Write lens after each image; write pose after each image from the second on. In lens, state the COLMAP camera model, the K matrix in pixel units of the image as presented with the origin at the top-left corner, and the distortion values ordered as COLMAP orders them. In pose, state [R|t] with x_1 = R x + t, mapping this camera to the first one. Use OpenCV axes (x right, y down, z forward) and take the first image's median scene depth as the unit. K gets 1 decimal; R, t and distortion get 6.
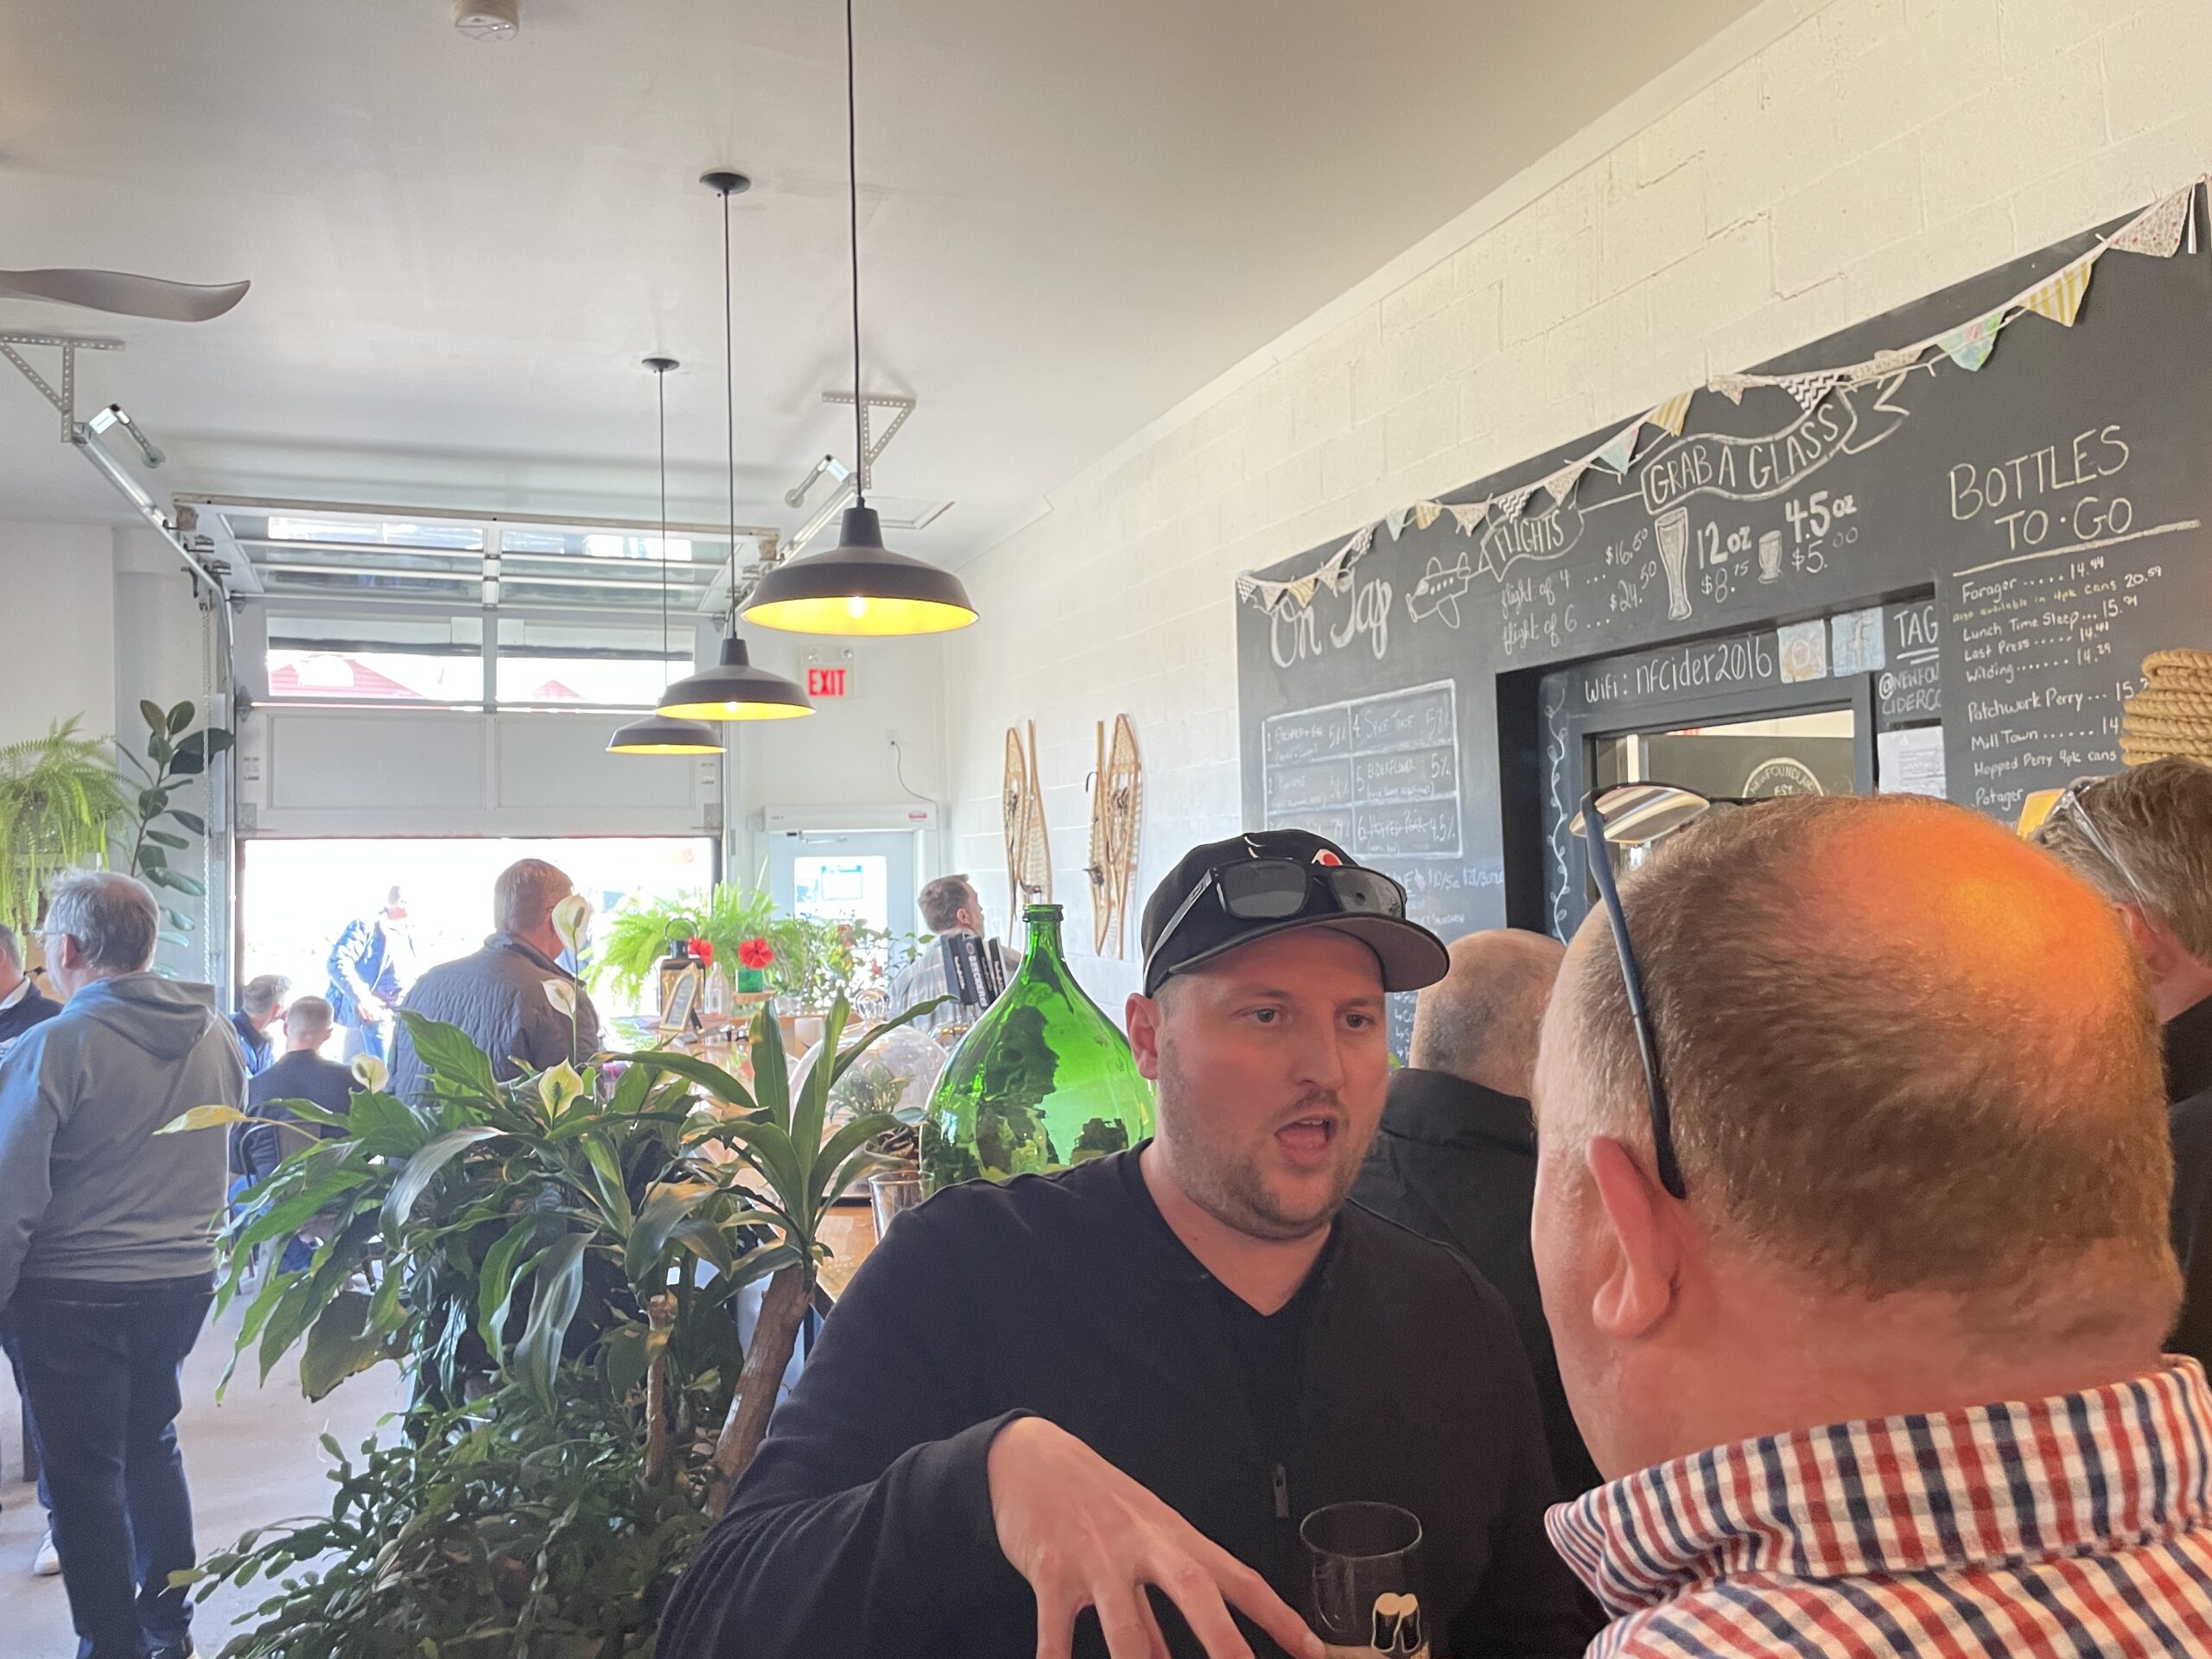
lens RADIAL K [[1685.4, 0, 1083.8], [0, 1685.4, 809.2], [0, 0, 1]] dist [0.098474, -0.137586]
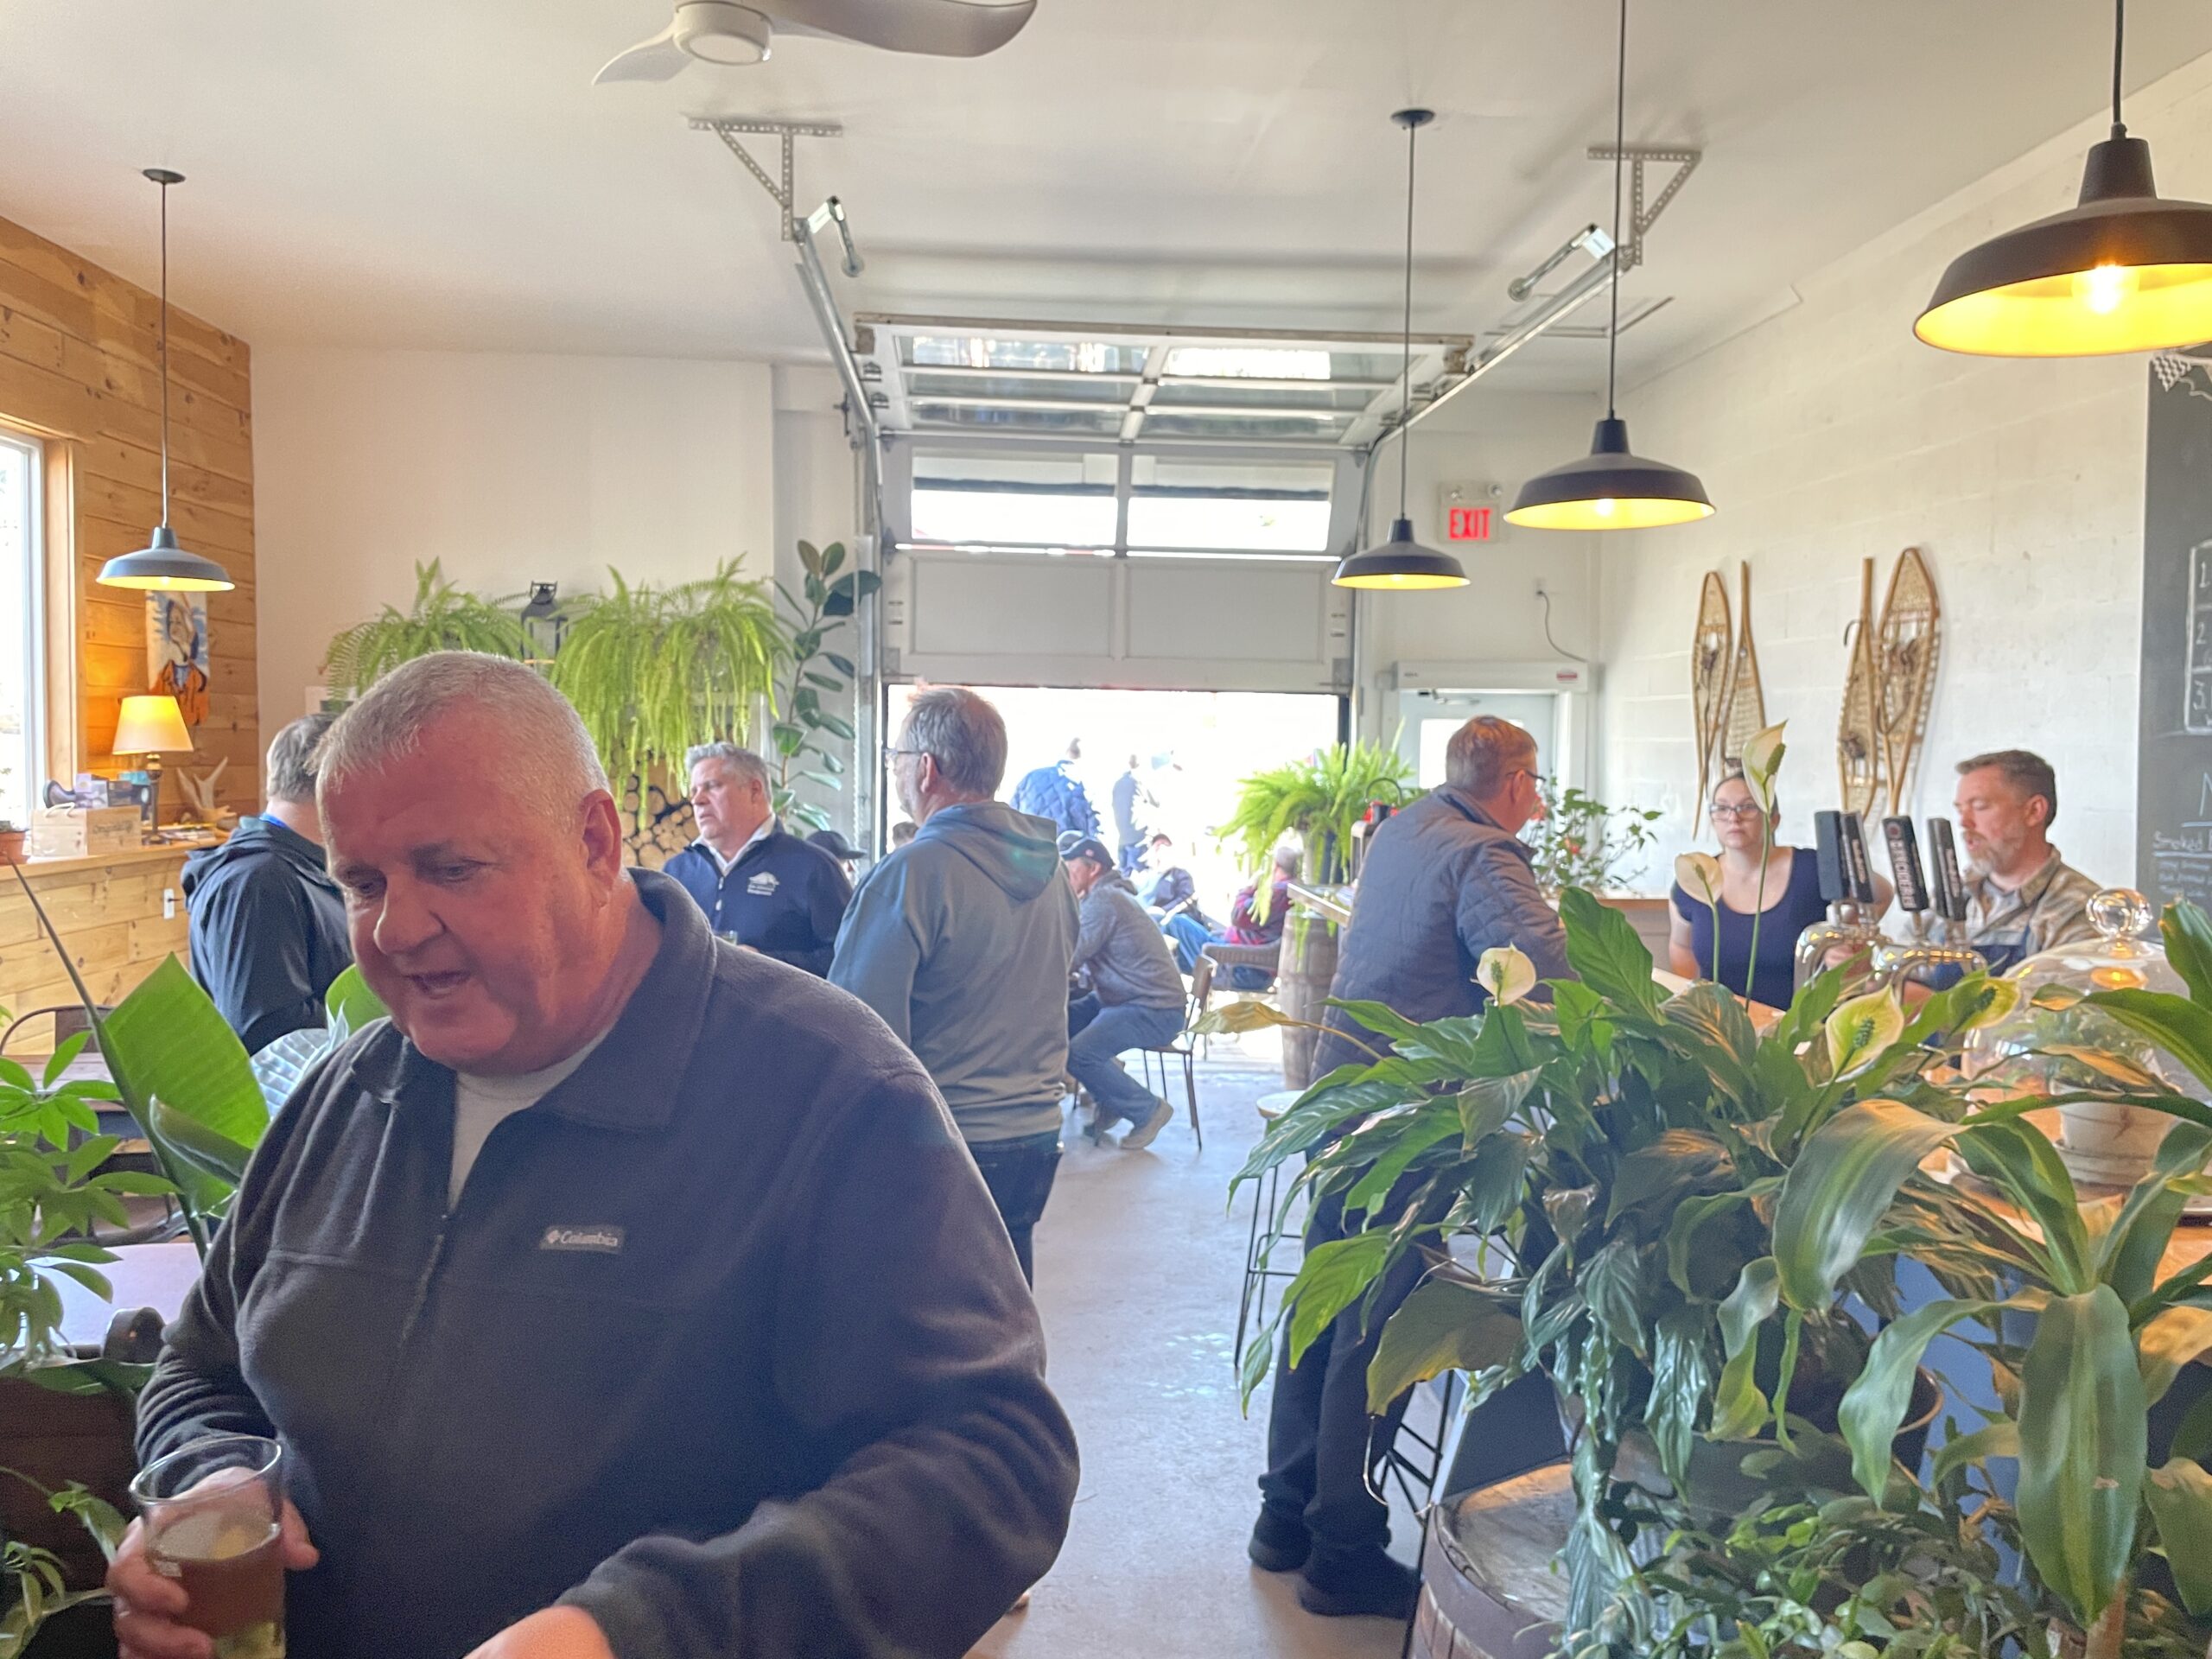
lens RADIAL K [[1684.9, 0, 1106.5], [0, 1684.9, 821.0], [0, 0, 1]] dist [0.097238, -0.131245]
pose [[0.963366, 0.044356, -0.264496, -0.191935], [-0.022317, 0.996066, 0.085757, 0.018527], [0.267259, -0.076712, 0.960566, 0.153368]]
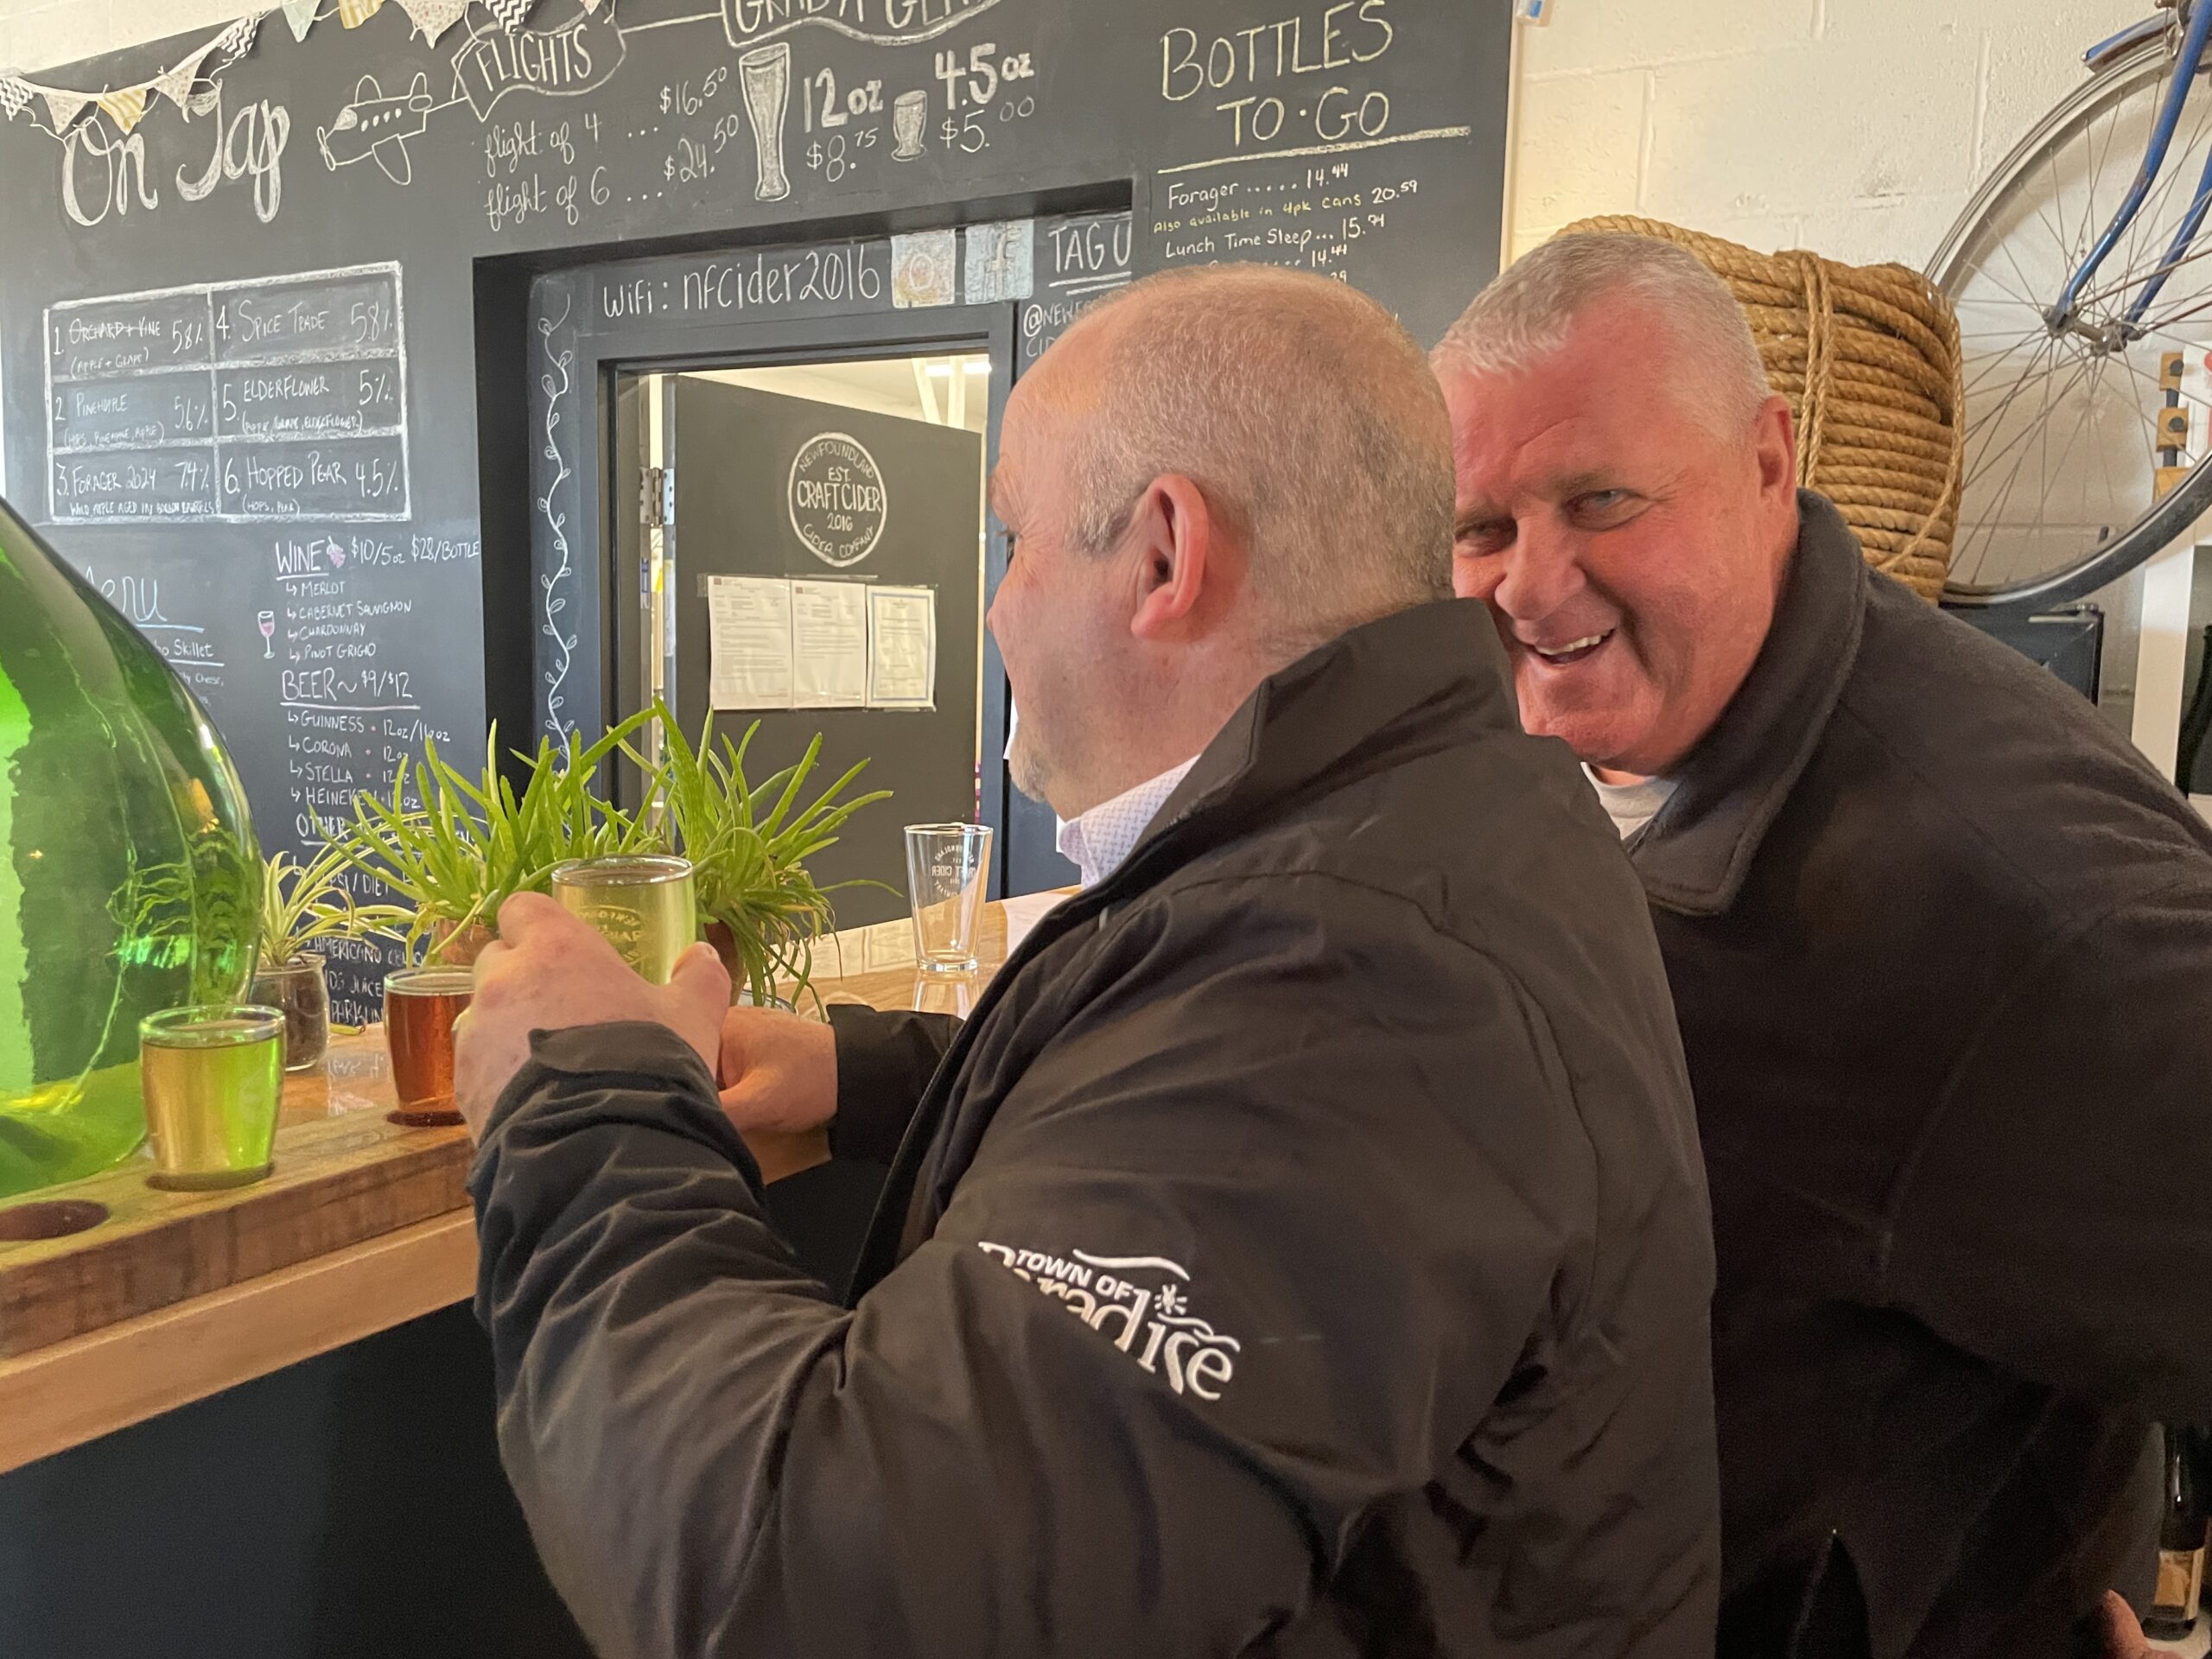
lens RADIAL K [[1685.5, 0, 1128.5], [0, 1685.5, 855.5], [0, 0, 1]] dist [0.084330, -0.114894]
pose [[0.746778, -0.029652, 0.664412, -0.034289], [-0.071640, 0.989607, 0.124686, 0.057242], [-0.661203, -0.140711, 0.736892, 0.246121]]
